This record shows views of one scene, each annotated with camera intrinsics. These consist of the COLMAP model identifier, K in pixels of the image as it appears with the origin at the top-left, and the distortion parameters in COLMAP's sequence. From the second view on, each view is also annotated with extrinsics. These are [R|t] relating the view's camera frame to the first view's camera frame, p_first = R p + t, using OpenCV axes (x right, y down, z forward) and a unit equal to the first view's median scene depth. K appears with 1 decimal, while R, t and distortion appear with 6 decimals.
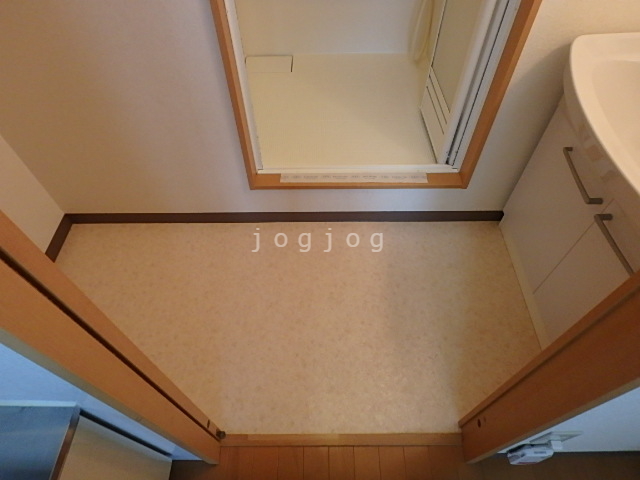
lens RADIAL K [[397.3, 0, 318.7], [0, 397.3, 232.5], [0, 0, 1]] dist [-0.023138, 0.000642]
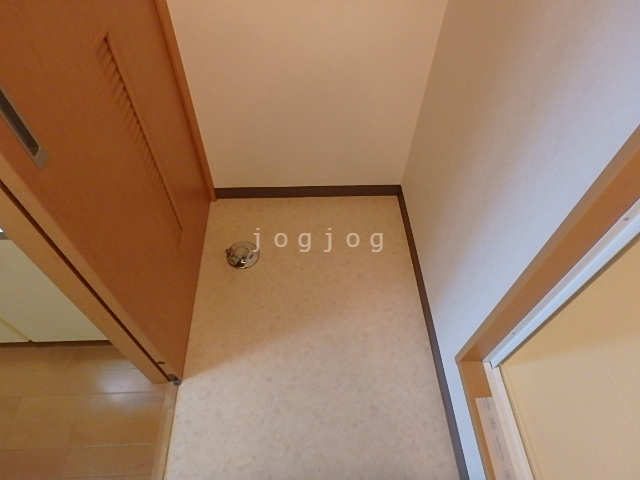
lens RADIAL K [[397.3, 0, 318.7], [0, 397.3, 232.5], [0, 0, 1]] dist [-0.023138, 0.000642]
pose [[0.048466, 0.795221, -0.604380, 0.069413], [-0.810130, 0.385233, 0.441911, -0.321008], [0.584244, 0.468209, 0.662903, 0.294720]]
